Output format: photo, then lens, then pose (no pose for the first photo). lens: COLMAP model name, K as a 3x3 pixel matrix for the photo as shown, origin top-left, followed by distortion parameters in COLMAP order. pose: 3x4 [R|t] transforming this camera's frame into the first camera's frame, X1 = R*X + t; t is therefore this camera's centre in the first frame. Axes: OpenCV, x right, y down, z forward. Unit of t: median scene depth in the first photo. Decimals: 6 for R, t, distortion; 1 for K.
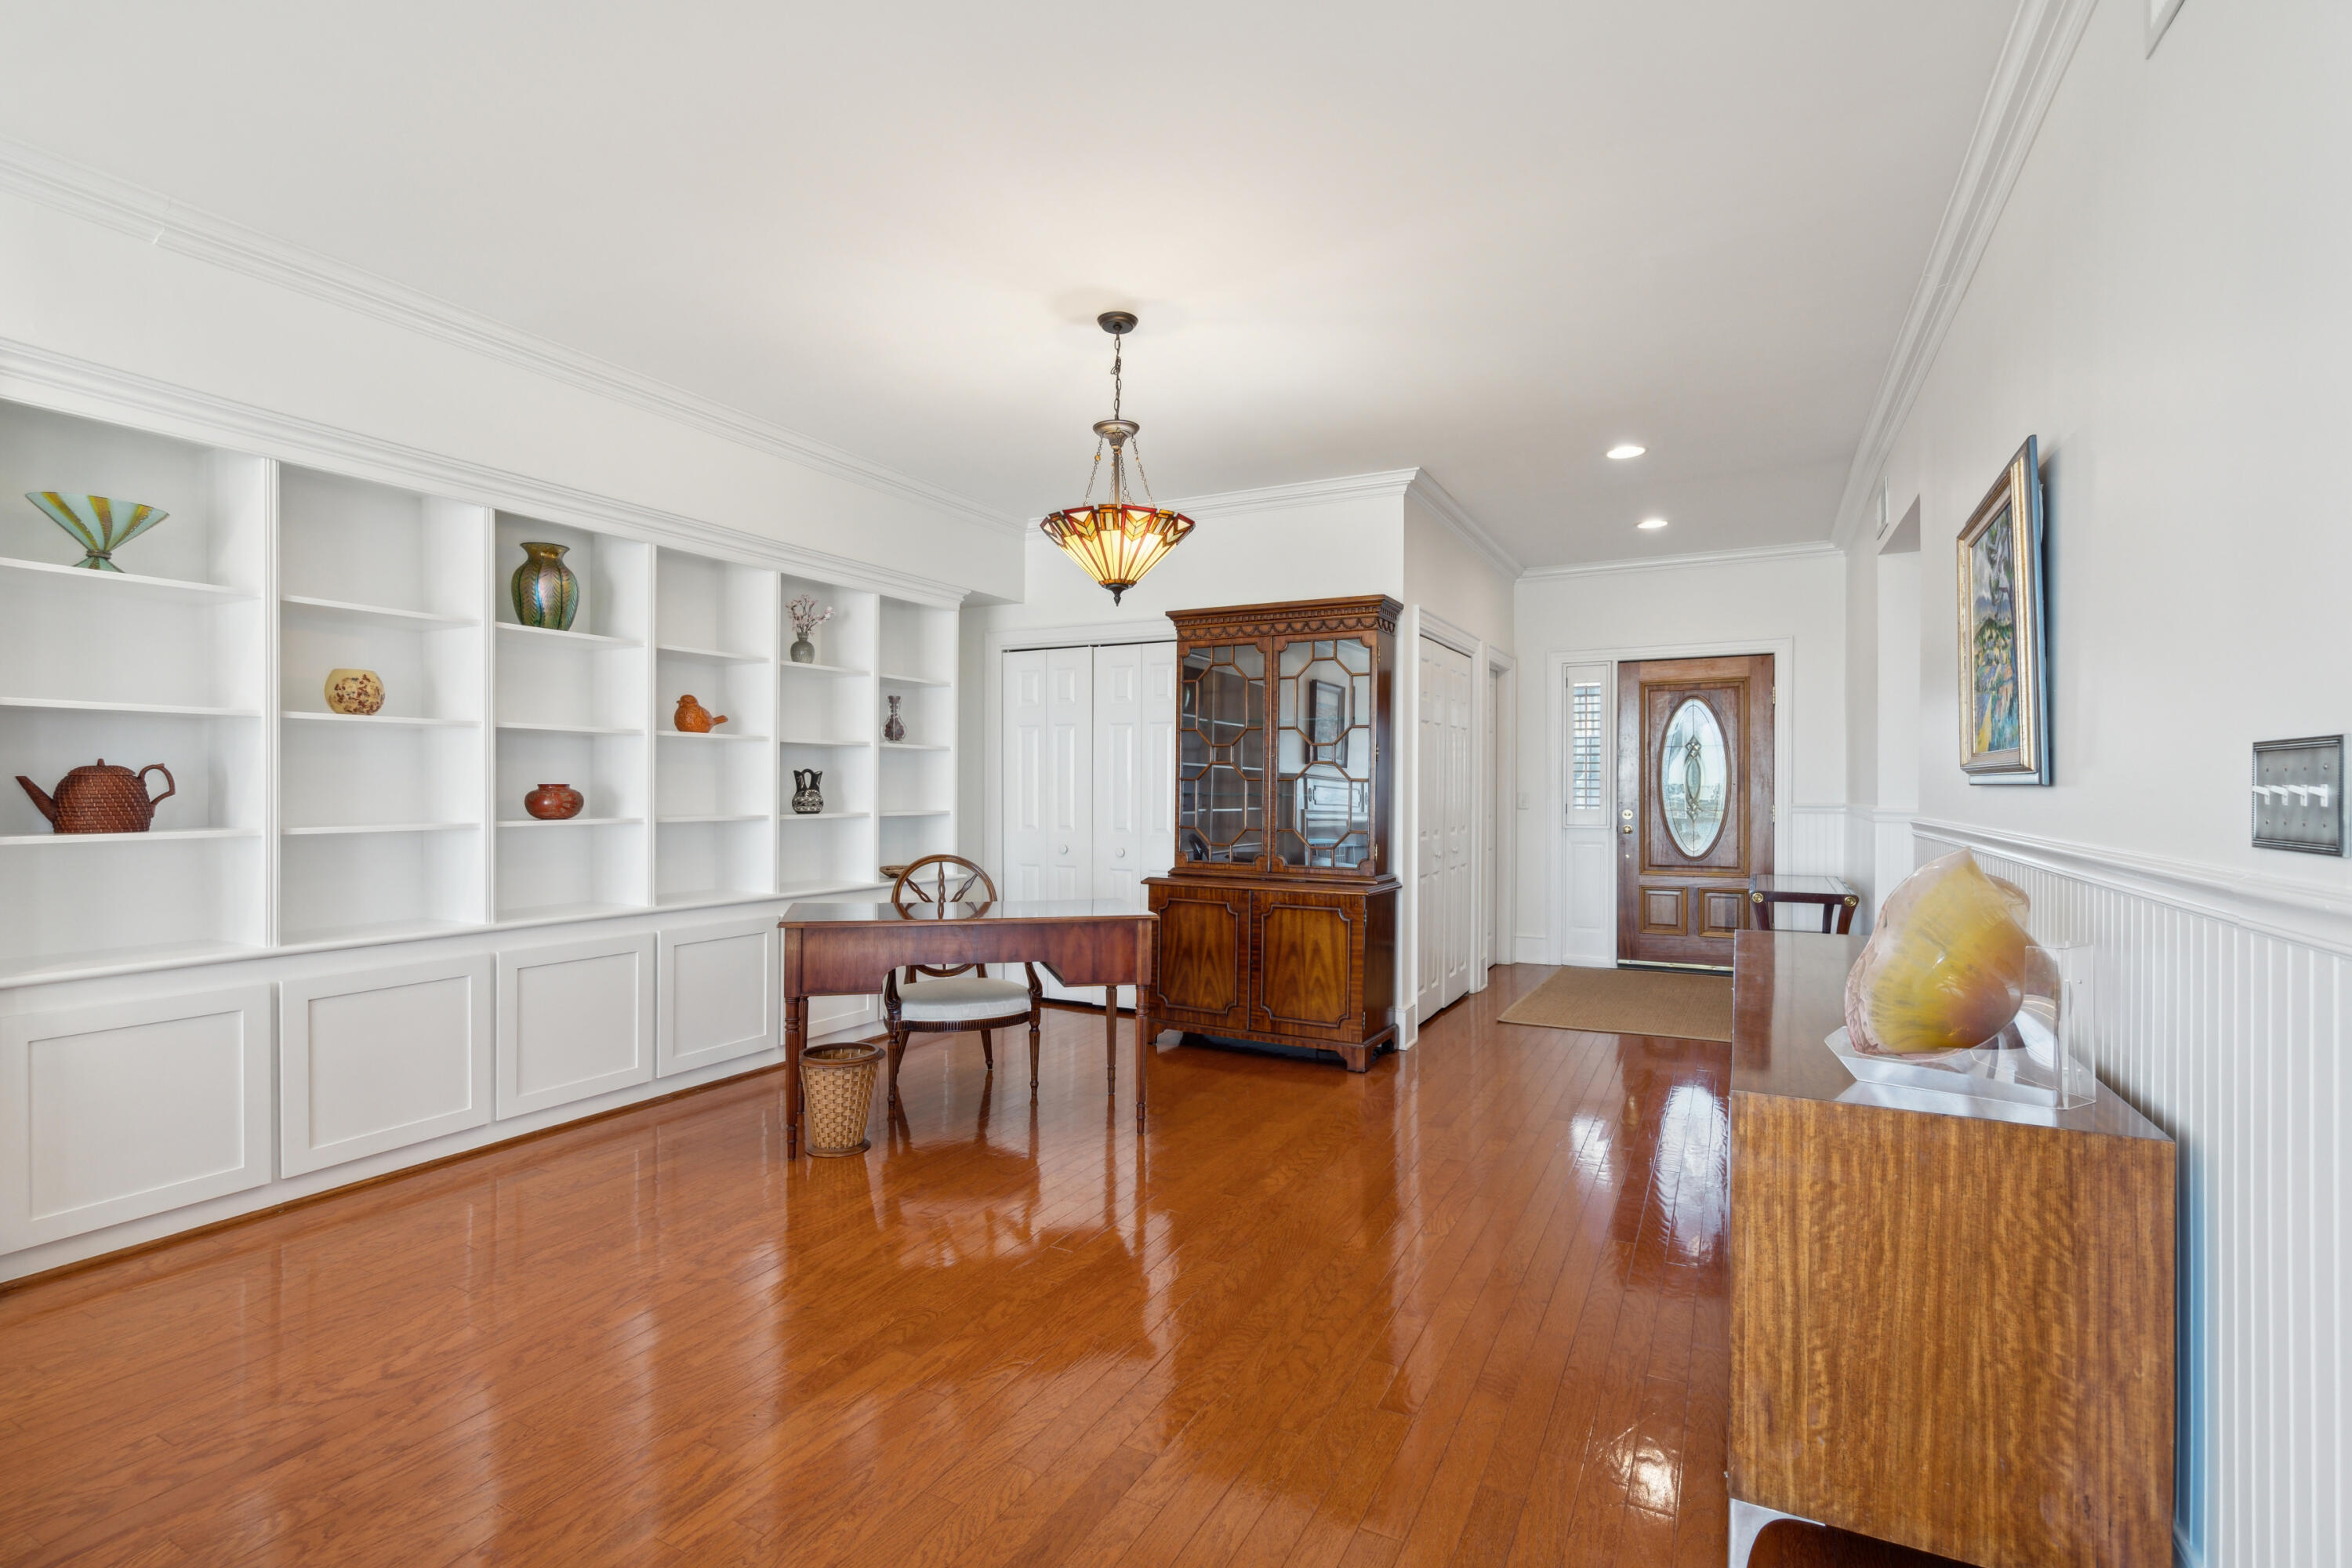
lens RADIAL K [[1124.4, 0, 1165.5], [0, 1124.4, 781.6], [0, 0, 1]] dist [-0.003560, 0.000171]
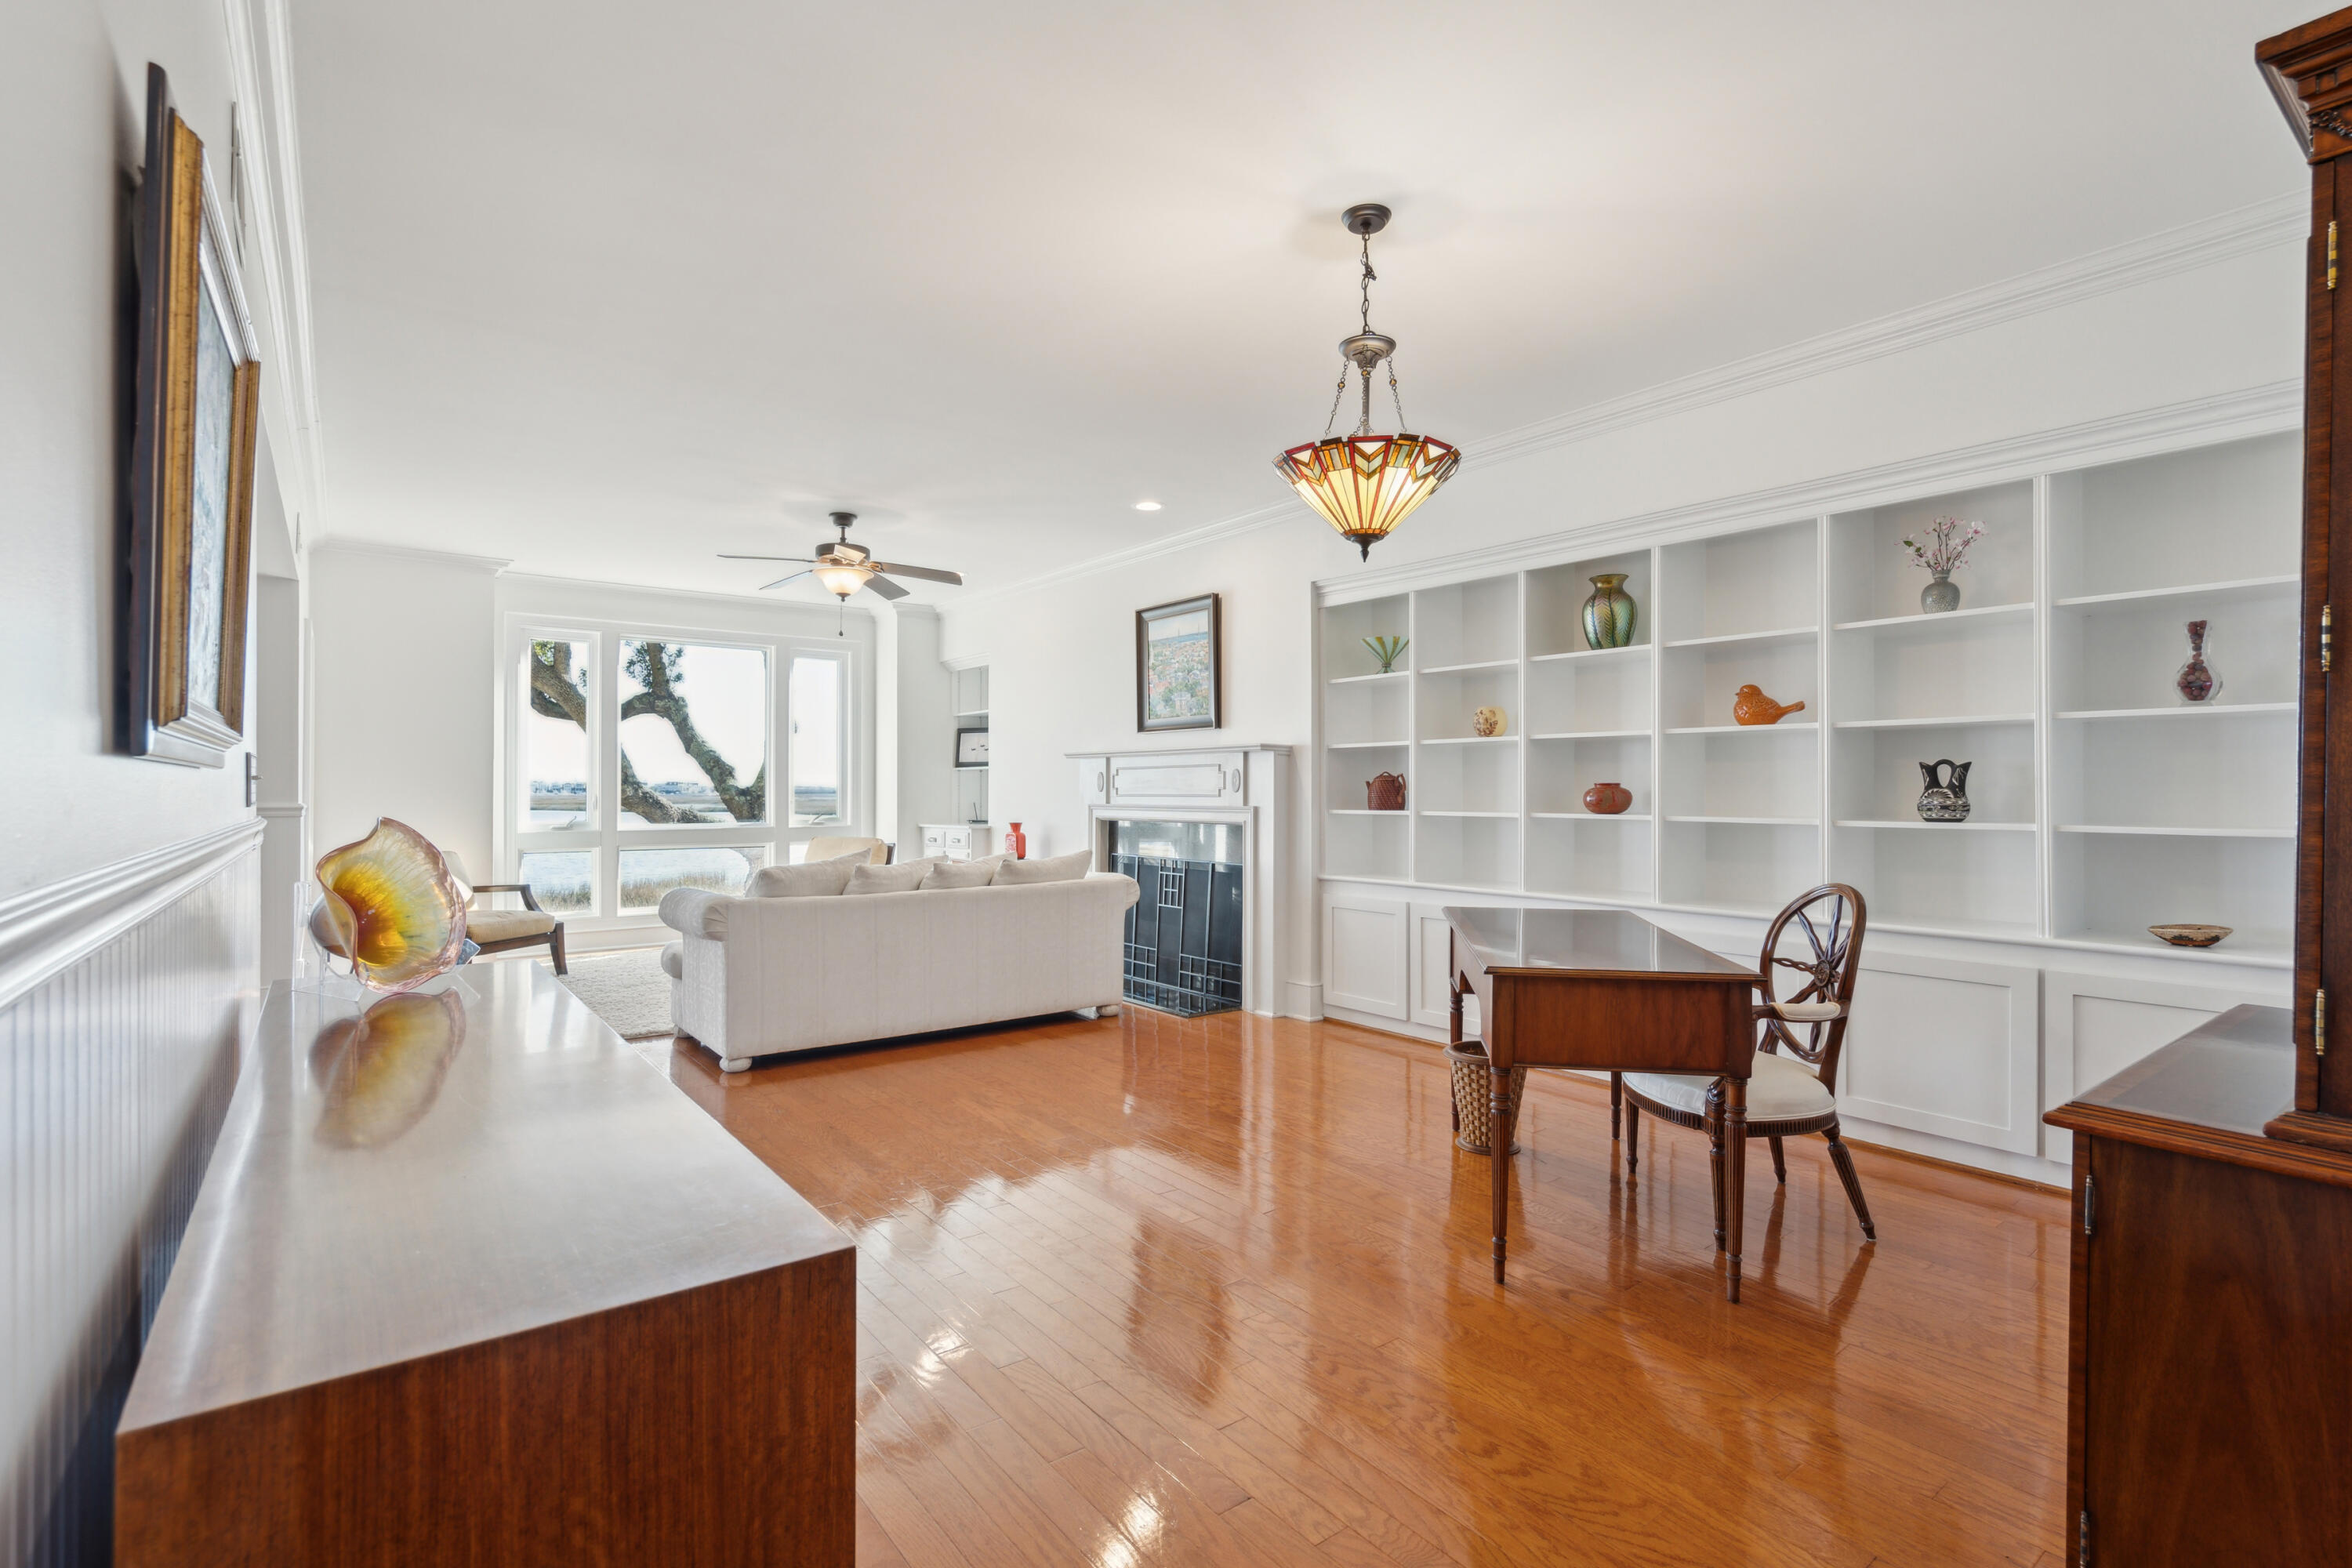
lens RADIAL K [[1096.5, 0, 1184.1], [0, 1096.5, 791.4], [0, 0, 1]] dist [-0.036765, 0.047528]
pose [[-0.424169, 0.012314, -0.905499, 0.635288], [0.013432, 0.999883, 0.007306, -0.003497], [0.905483, -0.009064, -0.424285, 1.051658]]
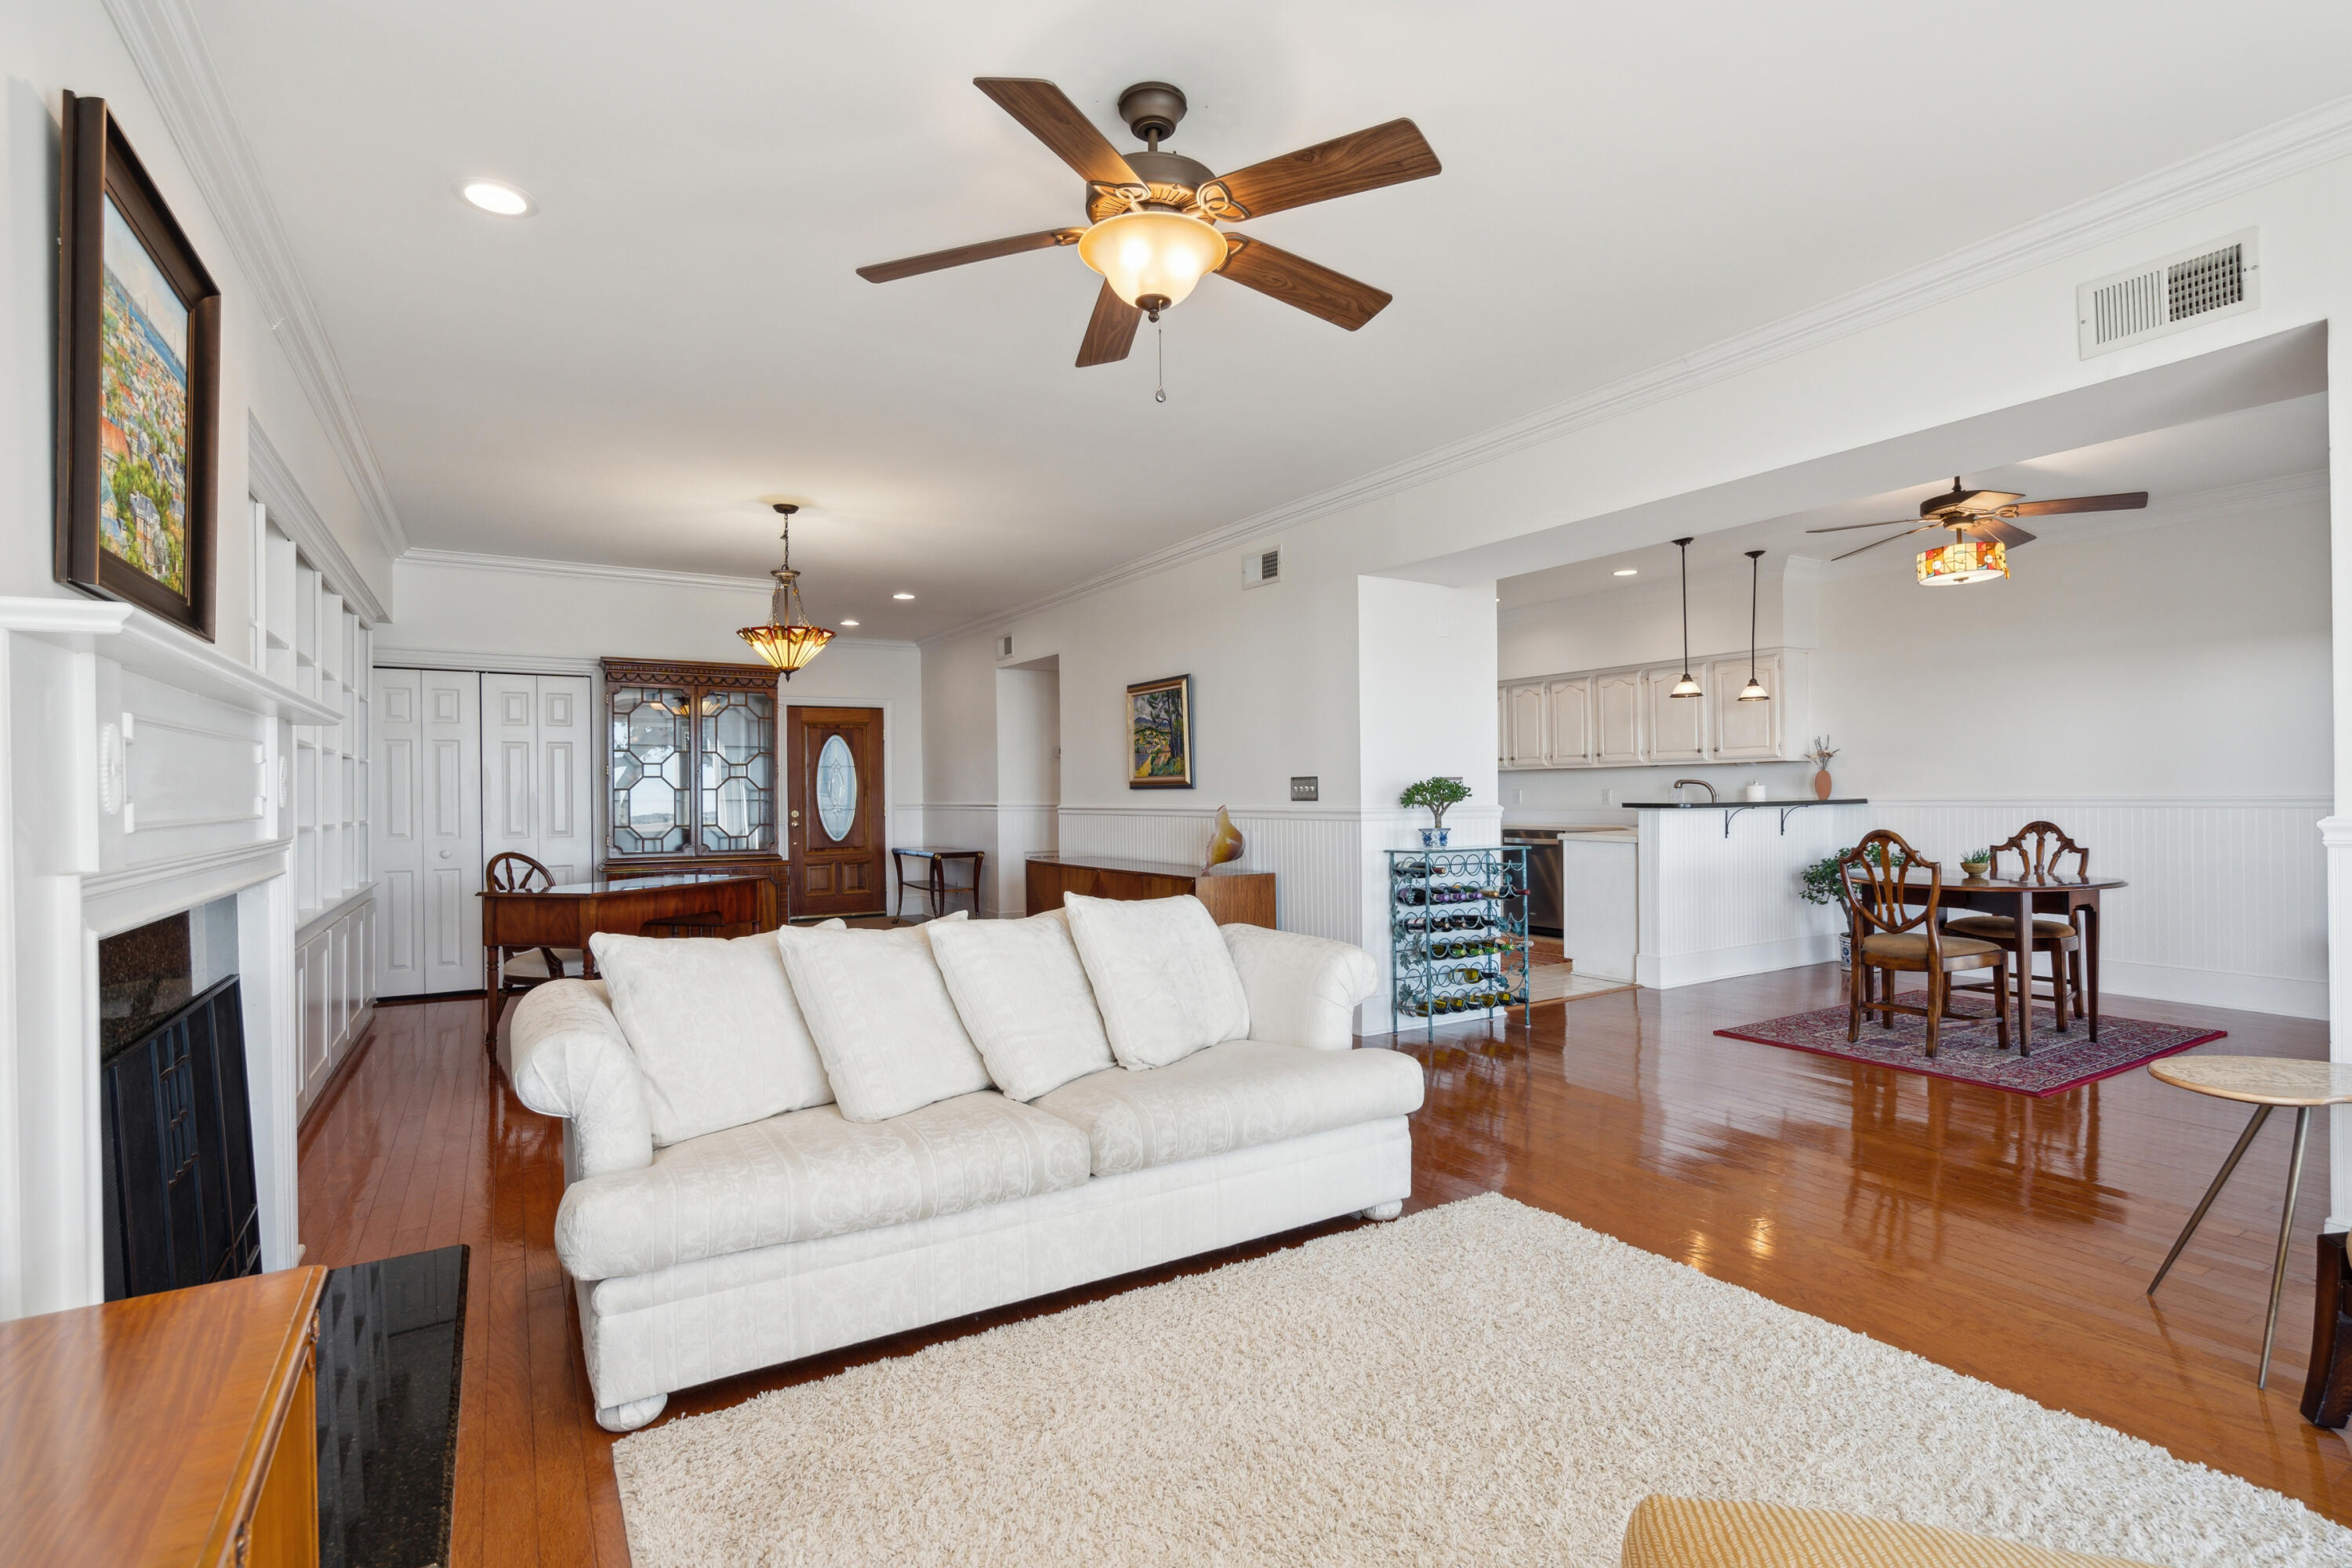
lens RADIAL K [[1102.0, 0, 1180.4], [0, 1102.0, 783.3], [0, 0, 1]] dist [0.000759, 0.000481]
pose [[0.520294, 0.017219, 0.853814, -0.937609], [-0.007601, 0.999850, -0.015532, 0.001736], [-0.853953, 0.001591, 0.520347, -0.267472]]
